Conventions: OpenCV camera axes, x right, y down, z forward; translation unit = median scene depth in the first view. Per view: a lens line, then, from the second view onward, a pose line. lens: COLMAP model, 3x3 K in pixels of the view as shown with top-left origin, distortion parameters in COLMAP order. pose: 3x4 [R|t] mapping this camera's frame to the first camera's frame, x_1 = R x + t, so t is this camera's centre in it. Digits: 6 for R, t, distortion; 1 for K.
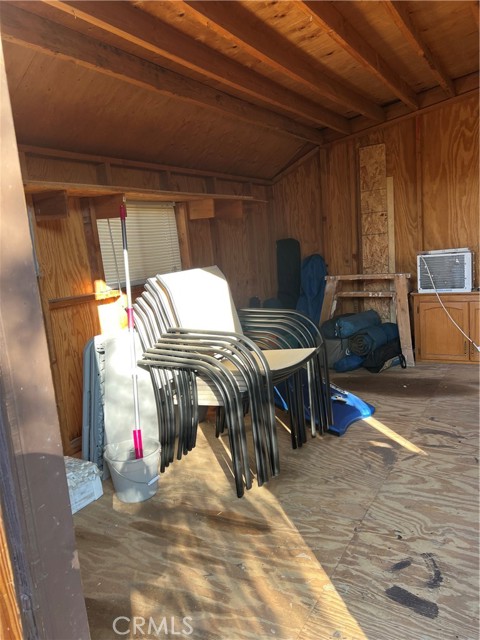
lens RADIAL K [[480.9, 0, 240.0], [0, 480.9, 320.0], [0, 0, 1]] dist [0.041162, -0.049868]
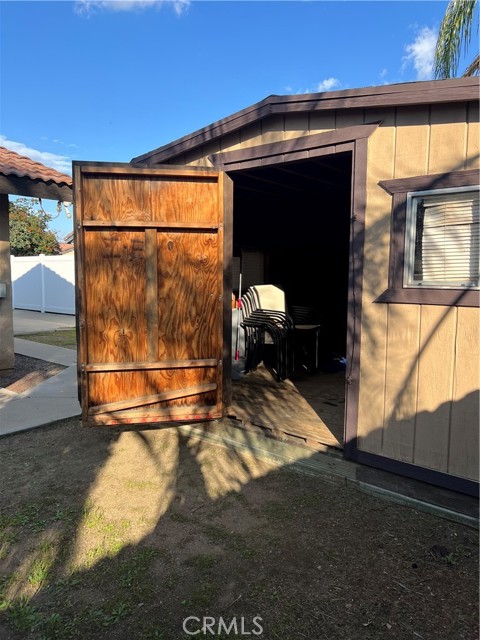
lens RADIAL K [[480.9, 0, 240.0], [0, 480.9, 320.0], [0, 0, 1]] dist [0.041162, -0.049868]
pose [[0.982707, 0.111233, -0.148034, 0.106591], [-0.117614, 0.992441, -0.035046, 0.134929], [0.143017, 0.051851, 0.988361, -1.094482]]
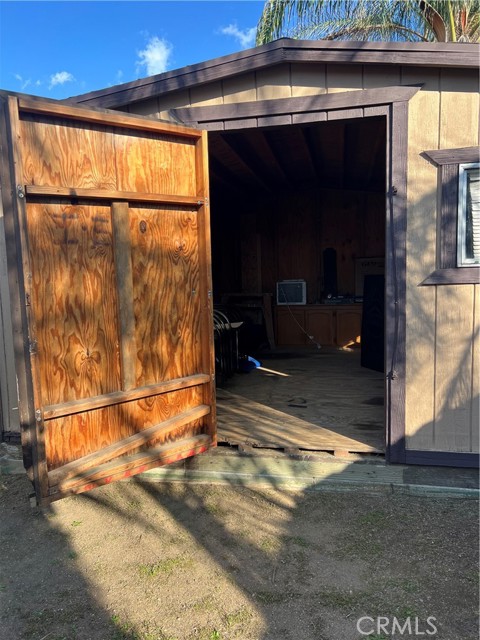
lens RADIAL K [[480.9, 0, 240.0], [0, 480.9, 320.0], [0, 0, 1]] dist [0.041162, -0.049868]
pose [[0.941442, 0.022190, 0.336444, -0.460806], [-0.000025, 0.997837, -0.065742, 0.157570], [-0.337175, 0.061884, 0.939406, -0.766743]]
